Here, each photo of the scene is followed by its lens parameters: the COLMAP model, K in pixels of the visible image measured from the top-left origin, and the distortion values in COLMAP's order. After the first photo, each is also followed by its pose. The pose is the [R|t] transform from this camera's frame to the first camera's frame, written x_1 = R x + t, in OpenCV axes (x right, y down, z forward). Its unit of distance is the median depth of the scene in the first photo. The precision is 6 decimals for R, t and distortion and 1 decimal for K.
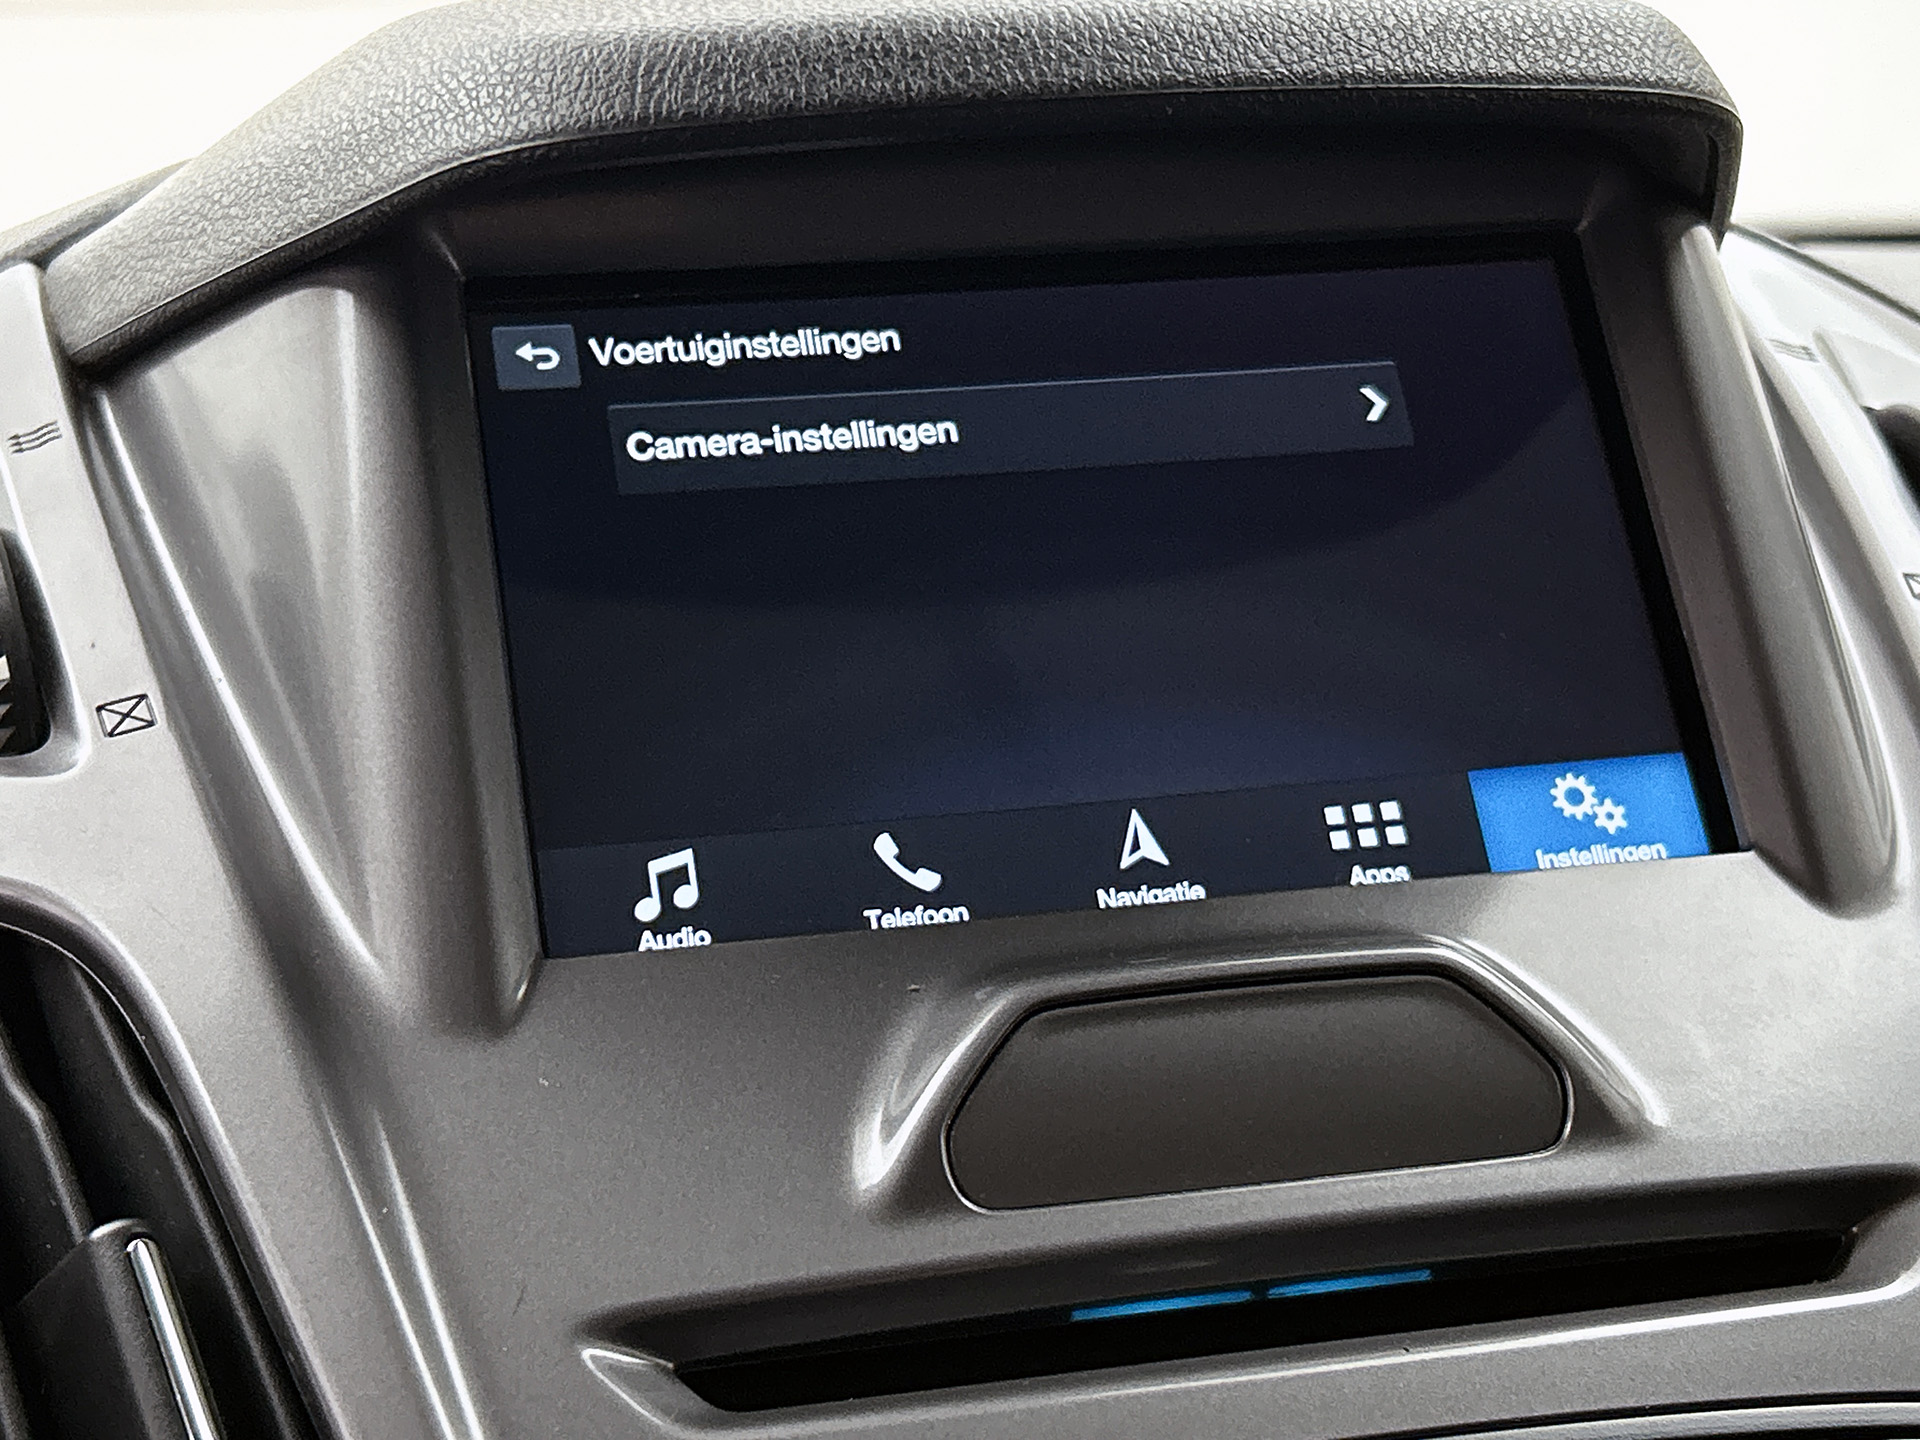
lens RADIAL K [[3232.8, 0, 915.4], [0, 3232.8, 729.2], [0, 0, 1]] dist [0.209932, -0.943485]
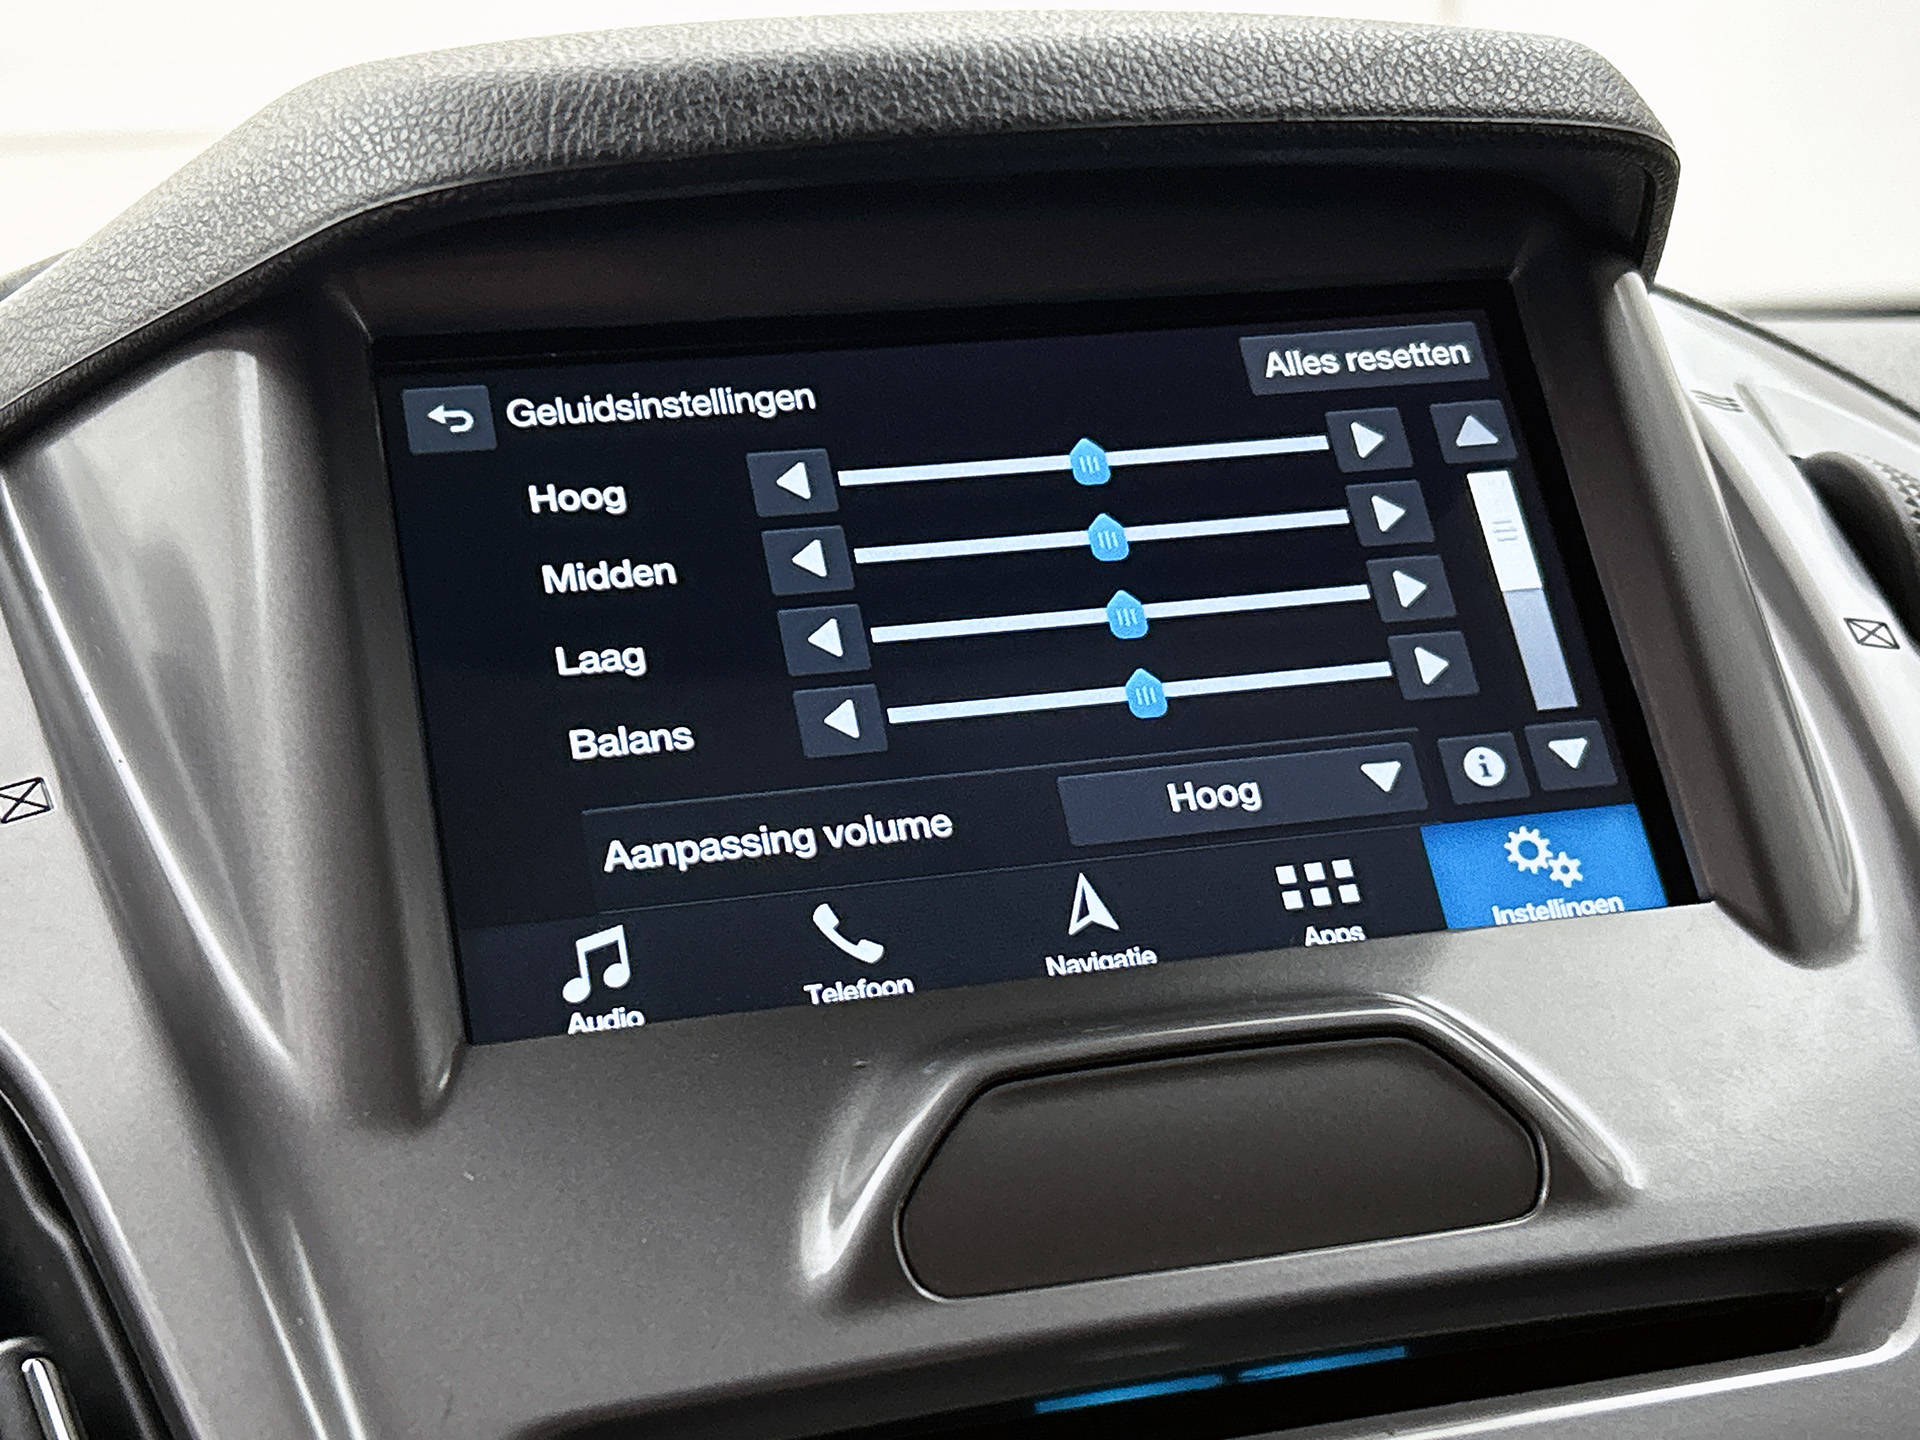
lens RADIAL K [[3066.7, 0, 953.3], [0, 3066.7, 725.1], [0, 0, 1]] dist [0.182361, -0.767345]
pose [[0.998855, -0.021672, 0.042655, -0.009156], [0.022970, 0.999281, -0.030167, 0.007852], [-0.041971, 0.031113, 0.998634, 0.091331]]
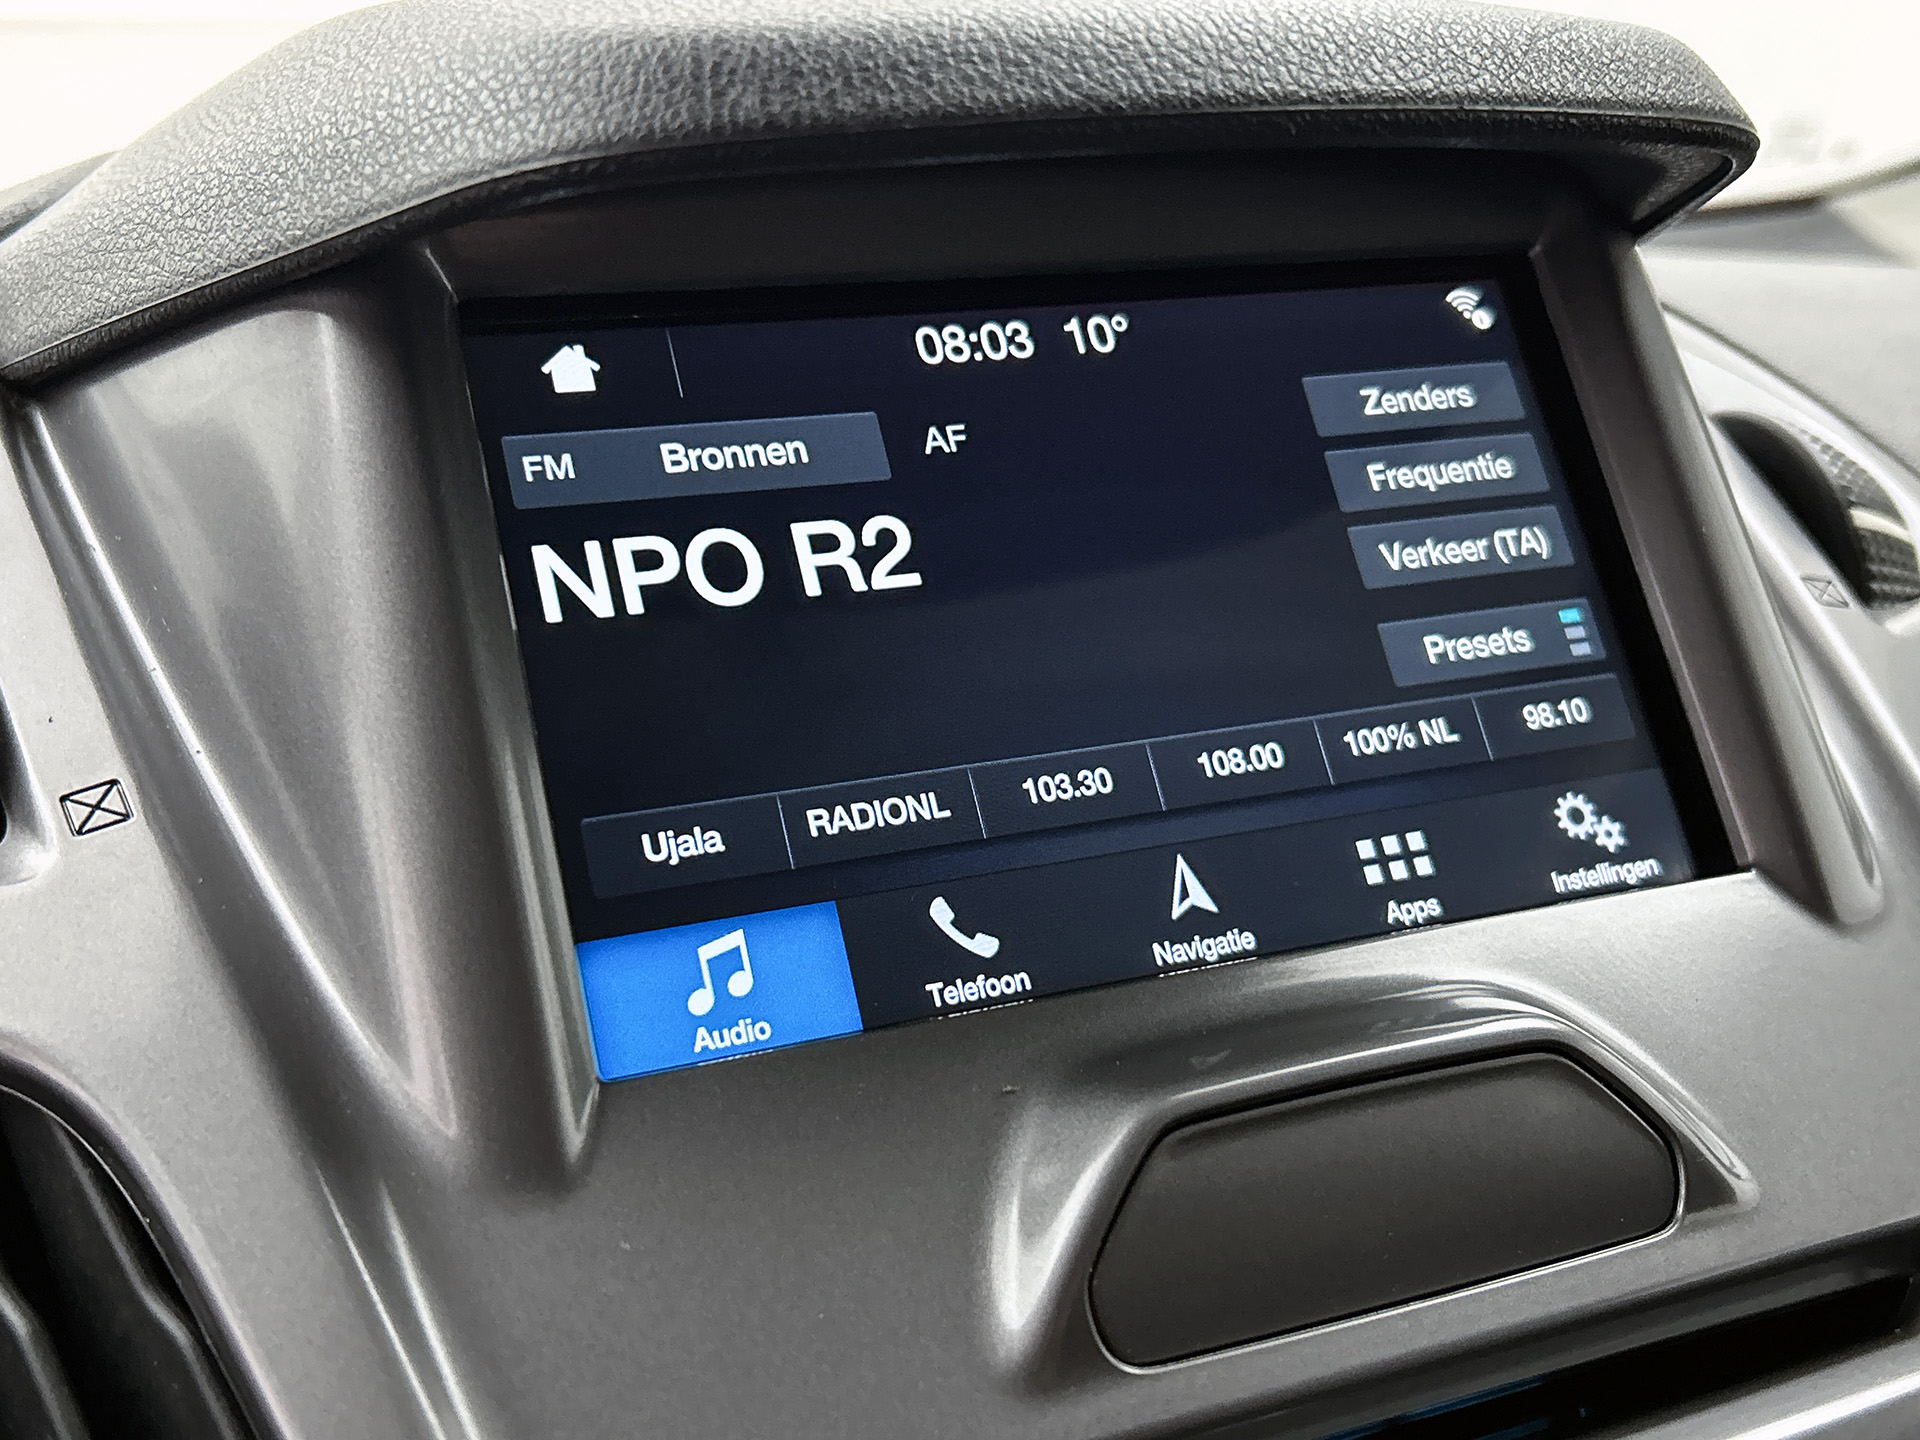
lens RADIAL K [[2173.4, 0, 953.1], [0, 2173.4, 701.1], [0, 0, 1]] dist [0.097337, -0.344581]
pose [[0.985377, -0.024699, 0.168591, -0.116396], [0.012545, 0.997269, 0.072778, -0.074680], [-0.169928, -0.069599, 0.982996, 0.394559]]
